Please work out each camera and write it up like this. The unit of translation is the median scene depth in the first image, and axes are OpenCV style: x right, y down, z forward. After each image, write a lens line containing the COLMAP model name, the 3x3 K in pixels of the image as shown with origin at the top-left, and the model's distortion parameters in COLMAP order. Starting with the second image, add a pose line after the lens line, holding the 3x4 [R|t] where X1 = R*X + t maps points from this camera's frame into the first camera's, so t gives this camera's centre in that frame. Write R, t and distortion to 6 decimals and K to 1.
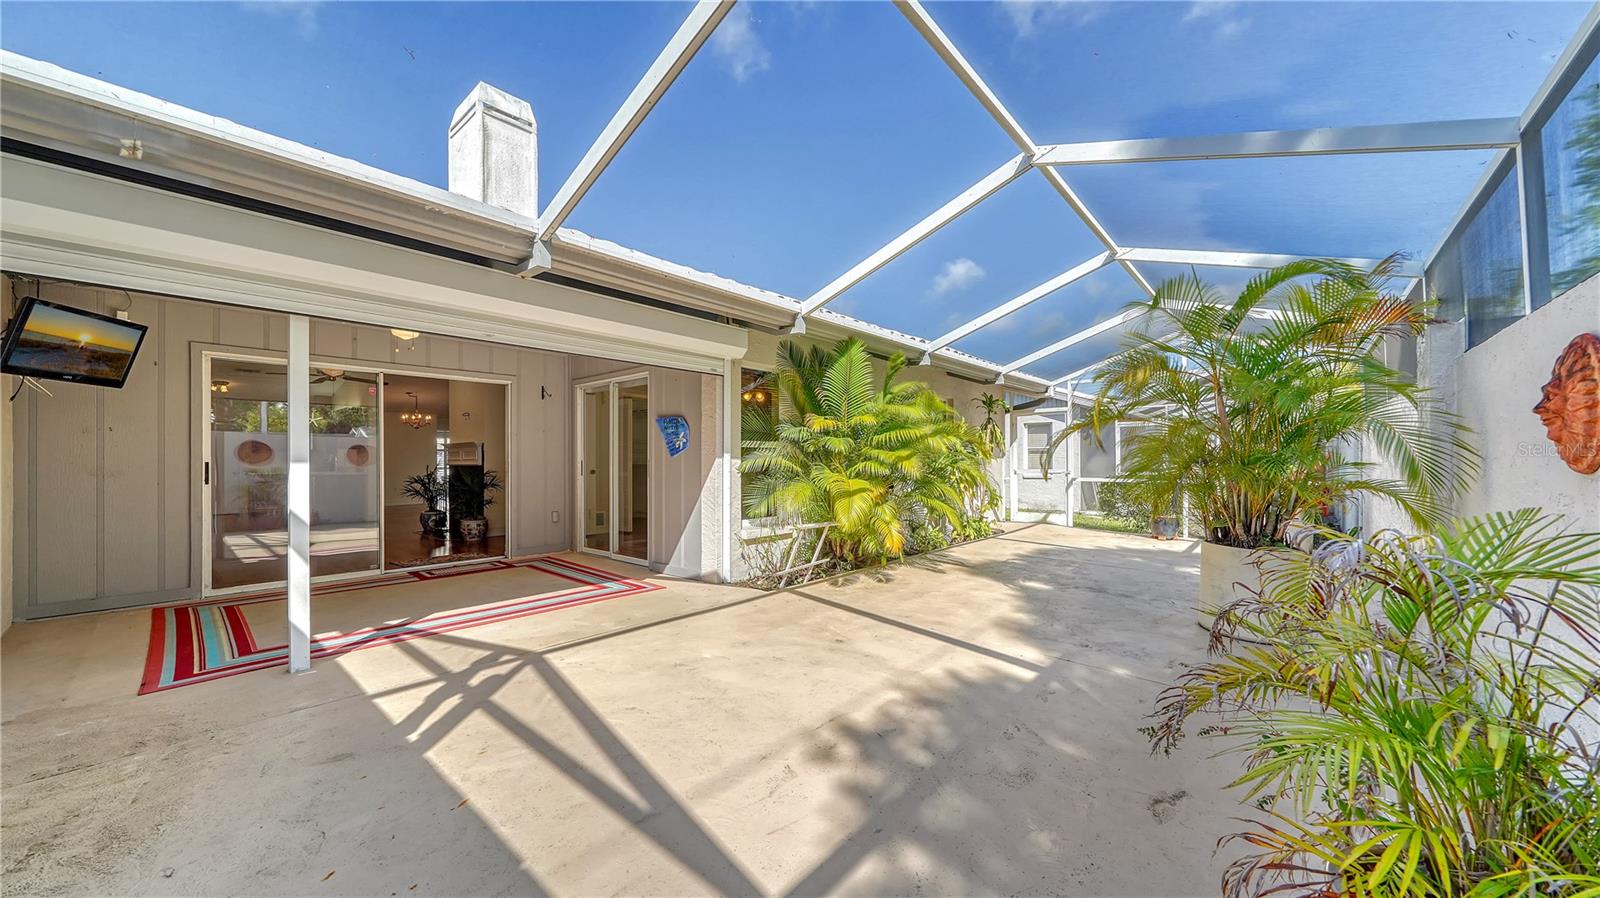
lens RADIAL K [[566.8, 0, 792.4], [0, 566.8, 453.5], [0, 0, 1]] dist [-0.001079, -0.000059]
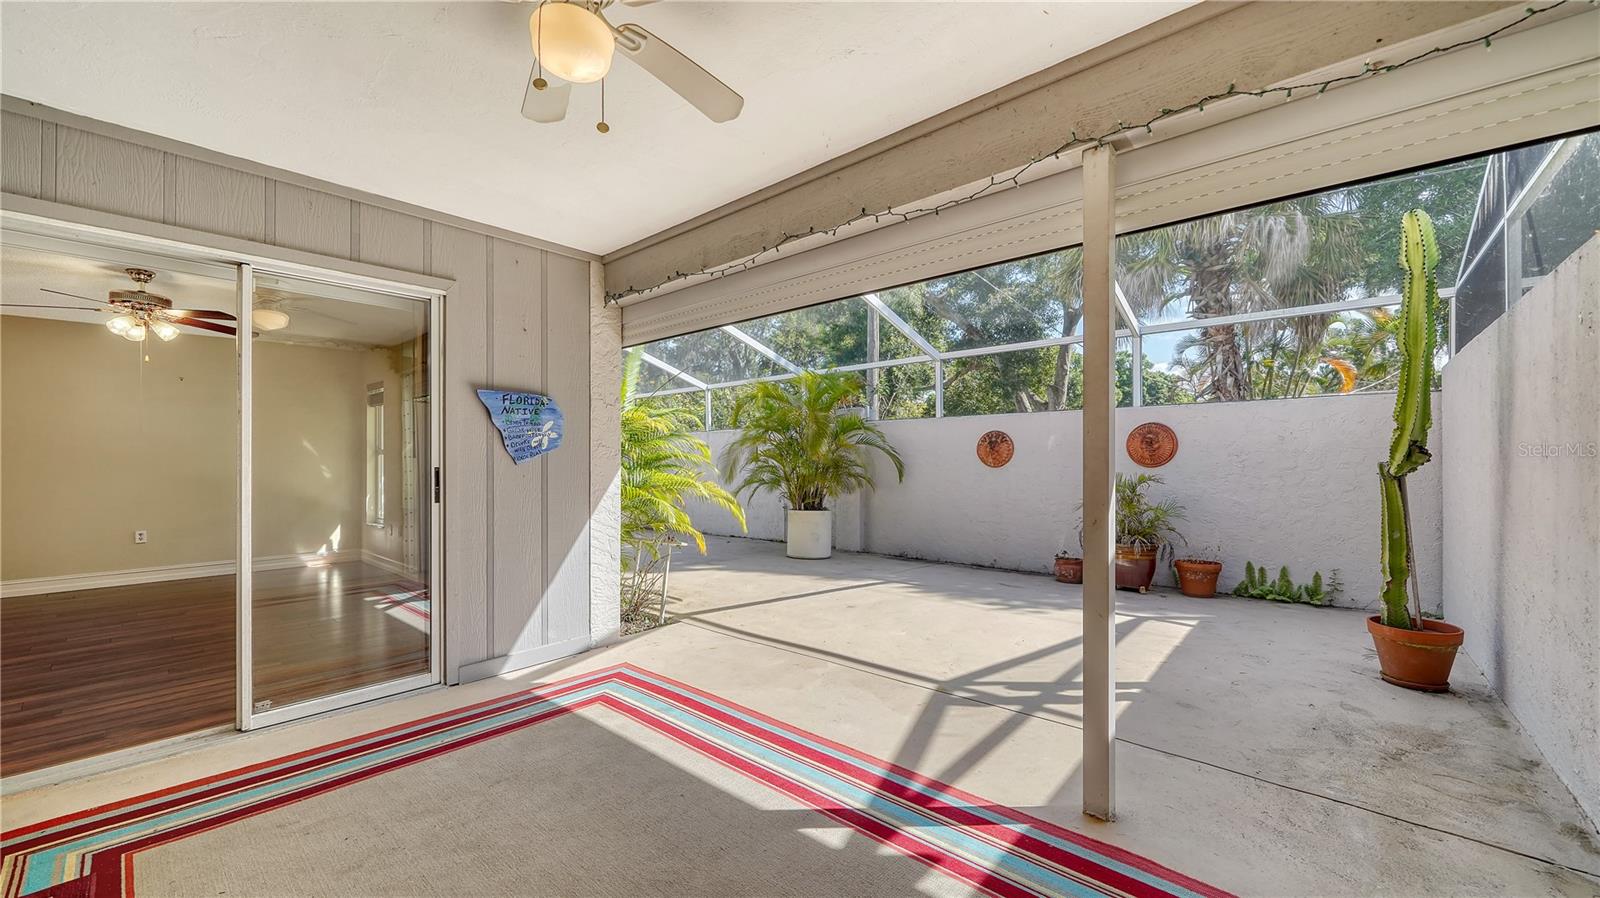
lens RADIAL K [[602.9, 0, 794.1], [0, 602.9, 457.7], [0, 0, 1]] dist [0.000048, 0.000001]
pose [[0.001777, 0.007557, 0.999970, -1.386934], [-0.011525, 0.999905, -0.007536, 0.004577], [-0.999932, -0.011512, 0.001864, 1.215138]]
